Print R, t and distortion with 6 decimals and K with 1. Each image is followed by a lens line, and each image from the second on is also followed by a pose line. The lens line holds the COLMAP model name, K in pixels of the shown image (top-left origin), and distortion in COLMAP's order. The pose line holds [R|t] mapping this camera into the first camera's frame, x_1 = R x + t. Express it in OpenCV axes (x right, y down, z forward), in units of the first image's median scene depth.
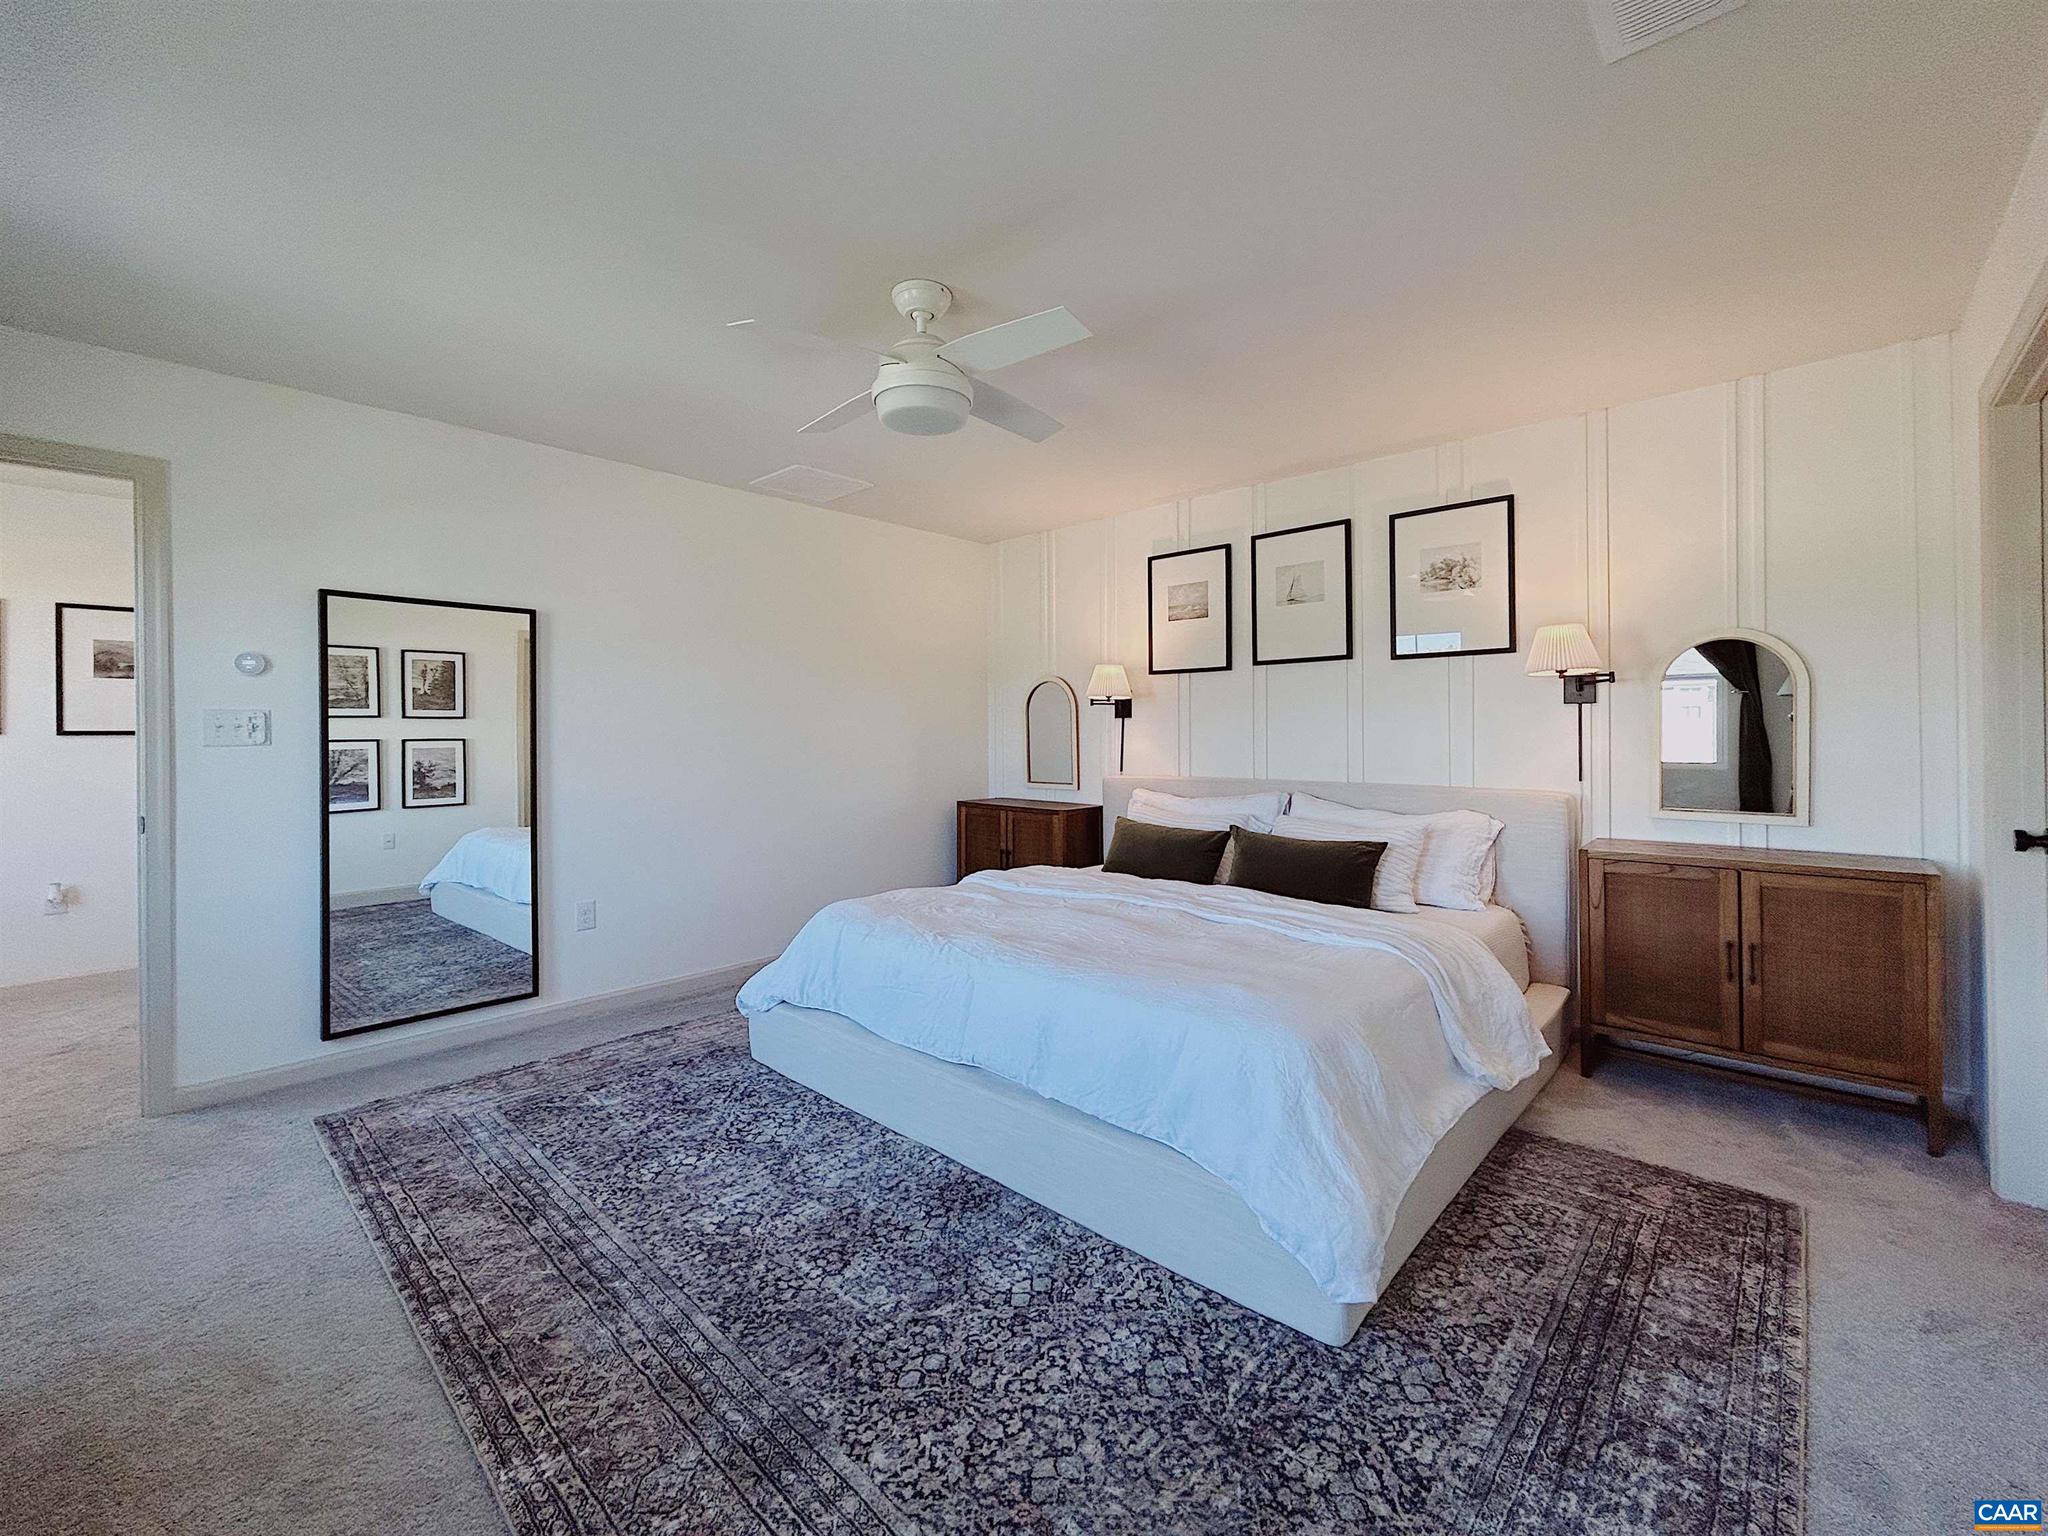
lens RADIAL K [[855.8, 0, 1014.1], [0, 855.8, 733.1], [0, 0, 1]] dist [0.001699, 0.000527]
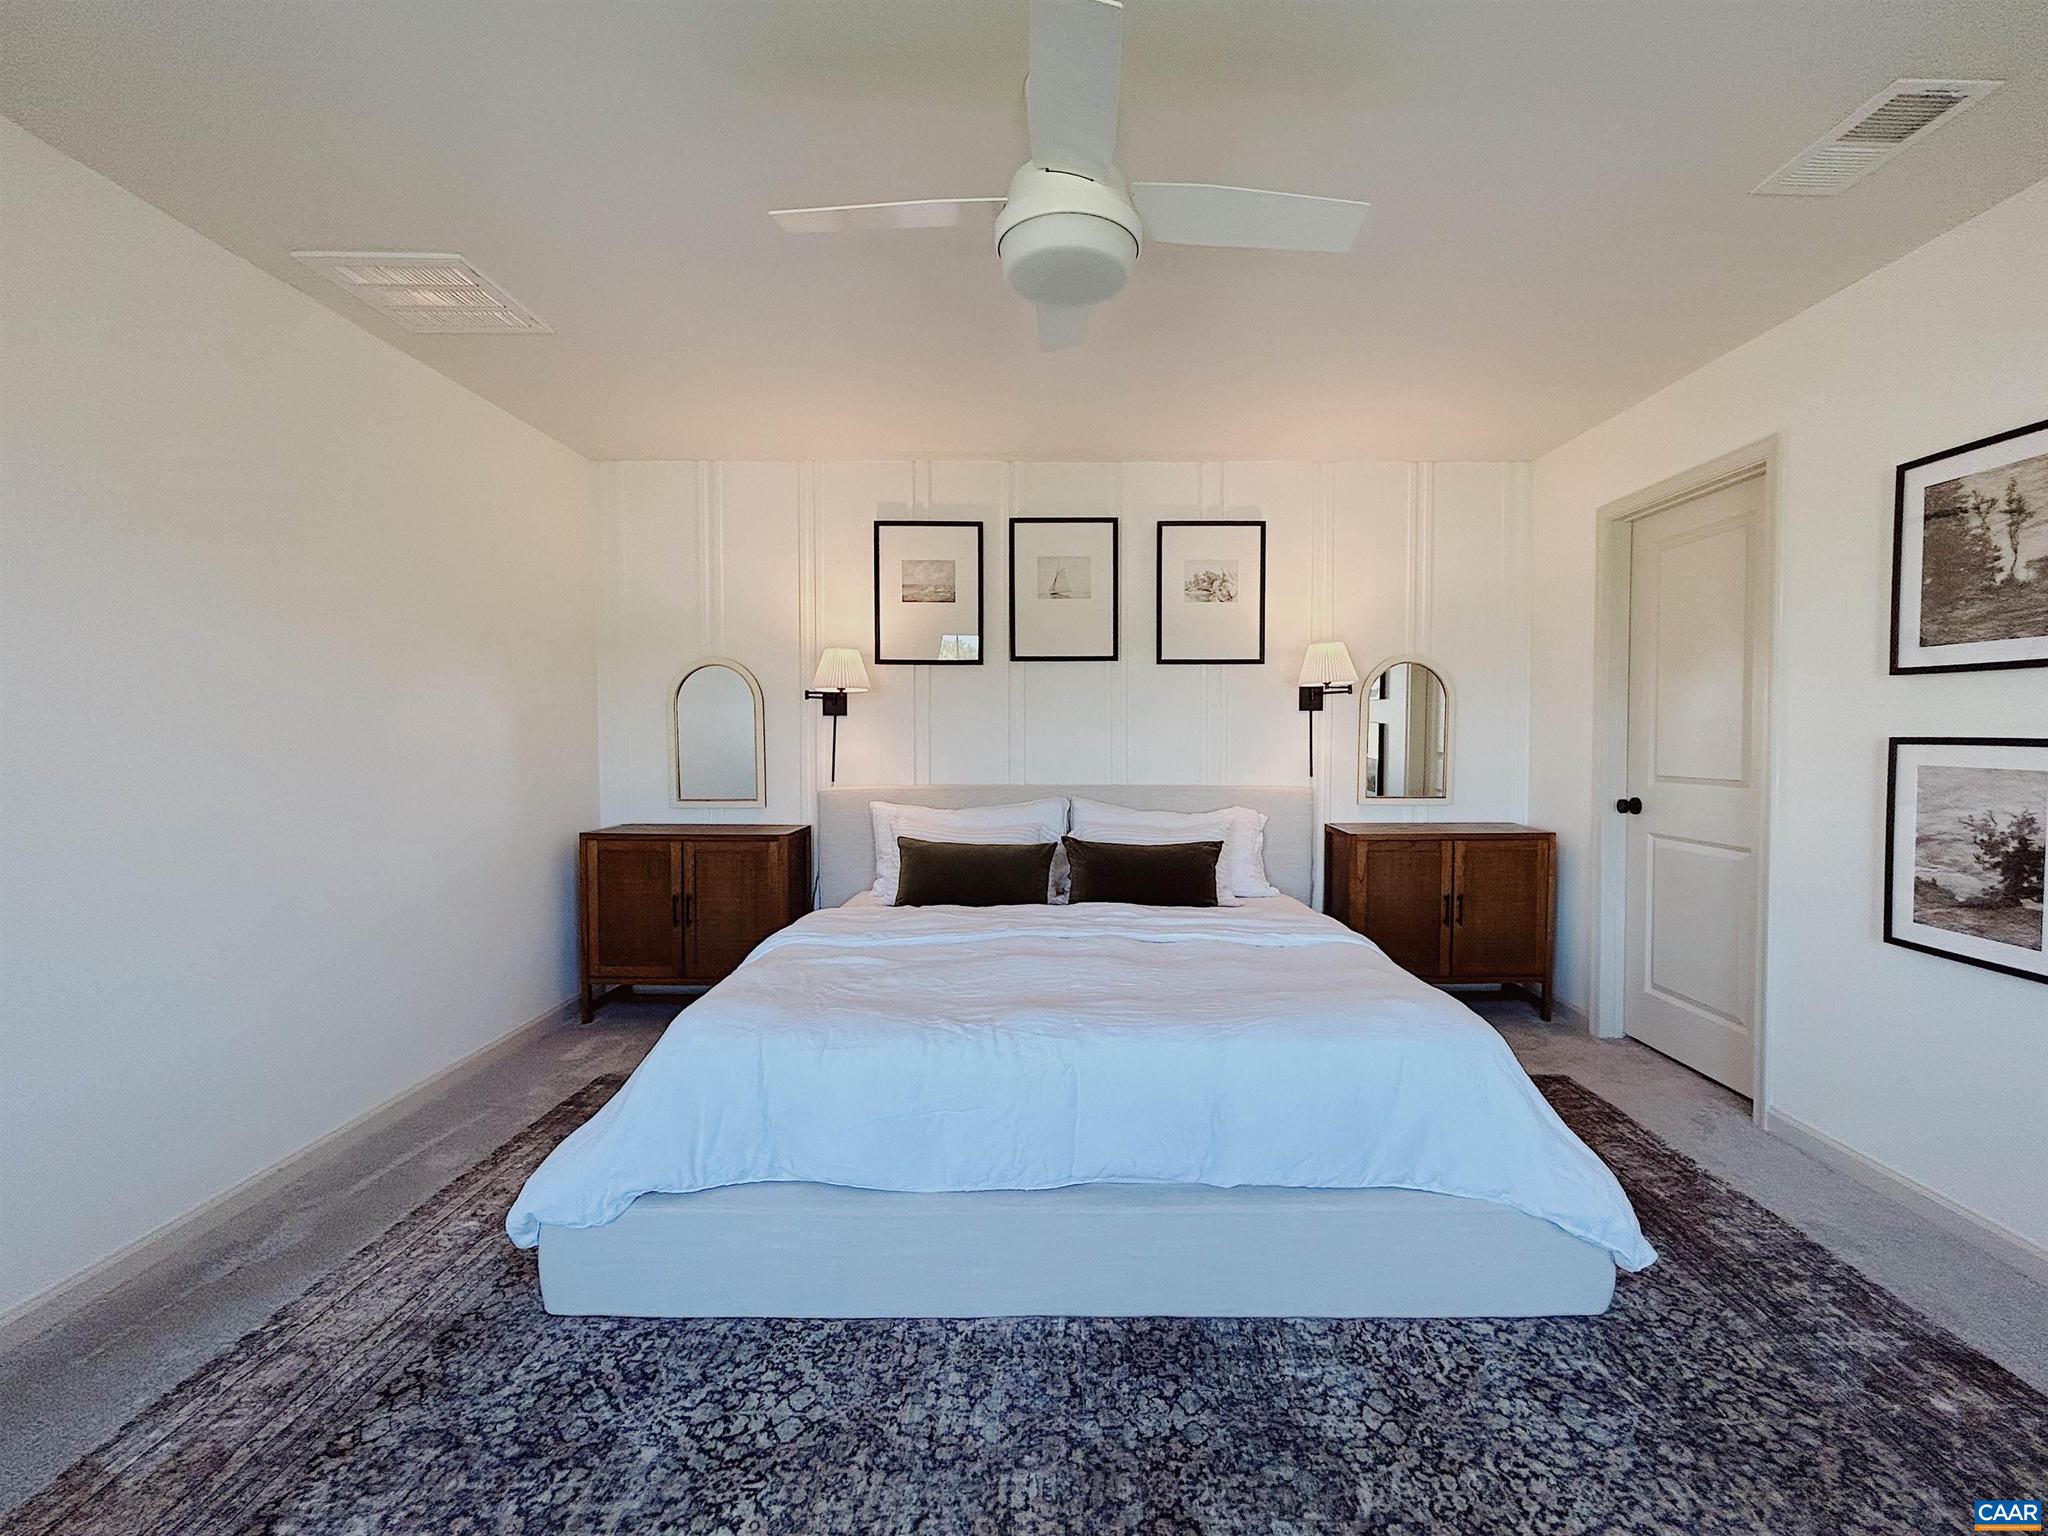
lens RADIAL K [[896.9, 0, 1057.9], [0, 896.9, 769.3], [0, 0, 1]] dist [0.002371, 0.000009]
pose [[0.725815, -0.024679, 0.687447, -0.508934], [-0.003515, 0.999210, 0.039582, -0.002126], [-0.687881, -0.031146, 0.725155, 0.394214]]
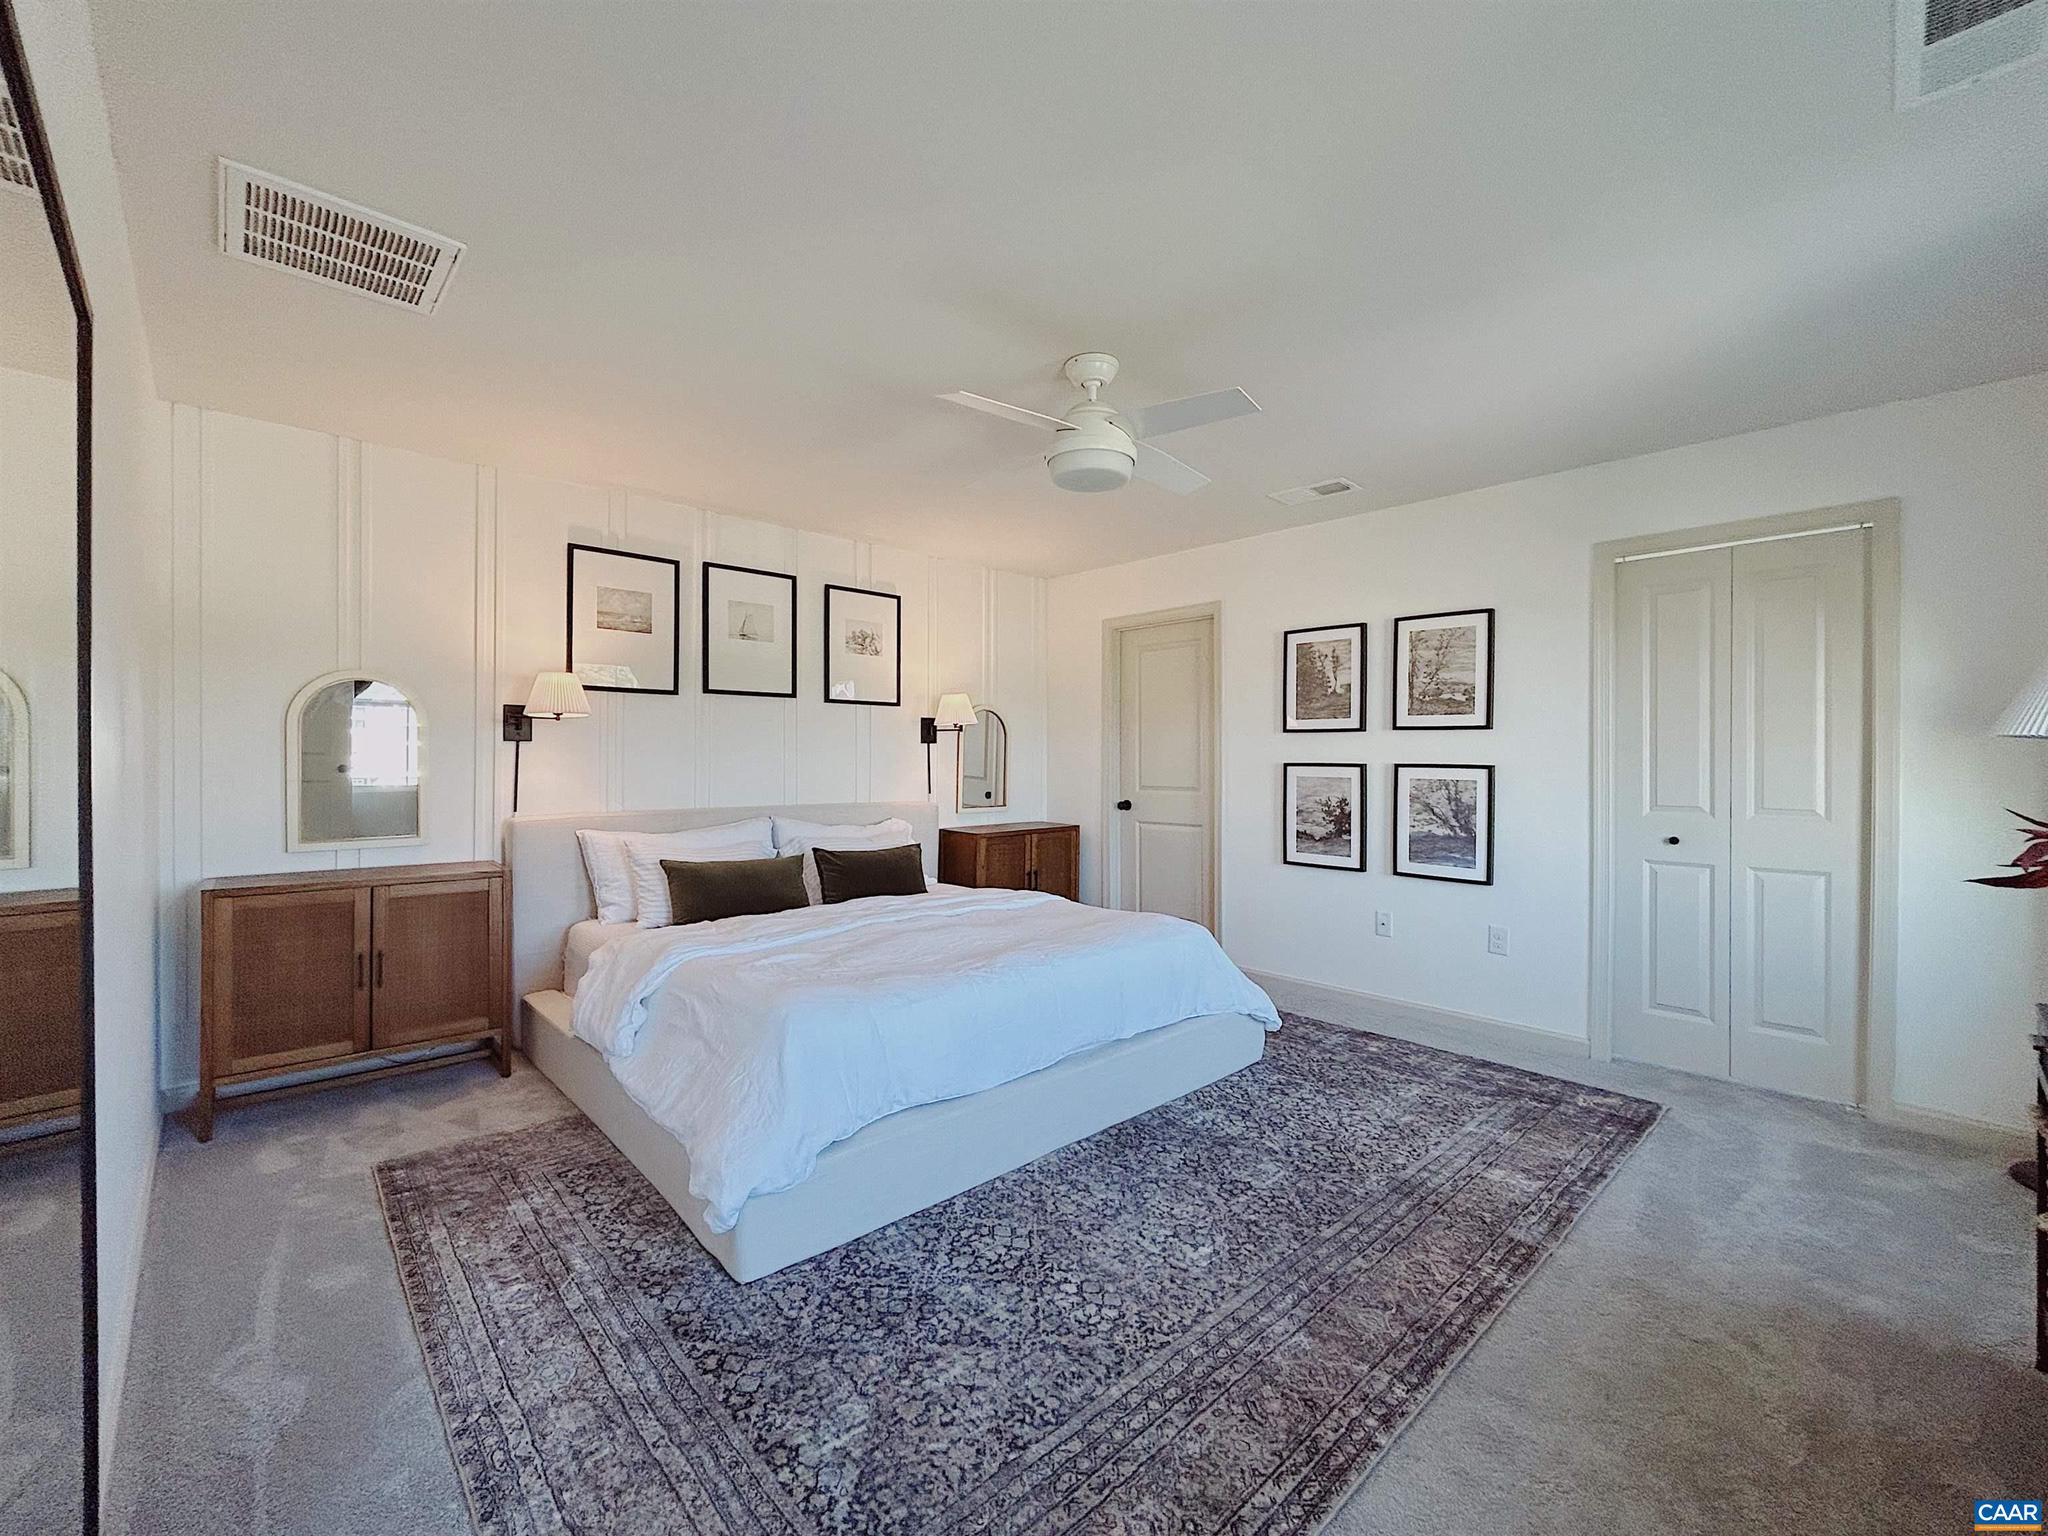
lens RADIAL K [[860.1, 0, 1023.2], [0, 860.1, 772.6], [0, 0, 1]] dist [0.000046, -0.000091]
pose [[0.061437, -0.010778, 0.998053, -1.011134], [-0.002986, 0.999935, 0.010982, 0.000492], [-0.998106, -0.003655, 0.061401, 0.844728]]
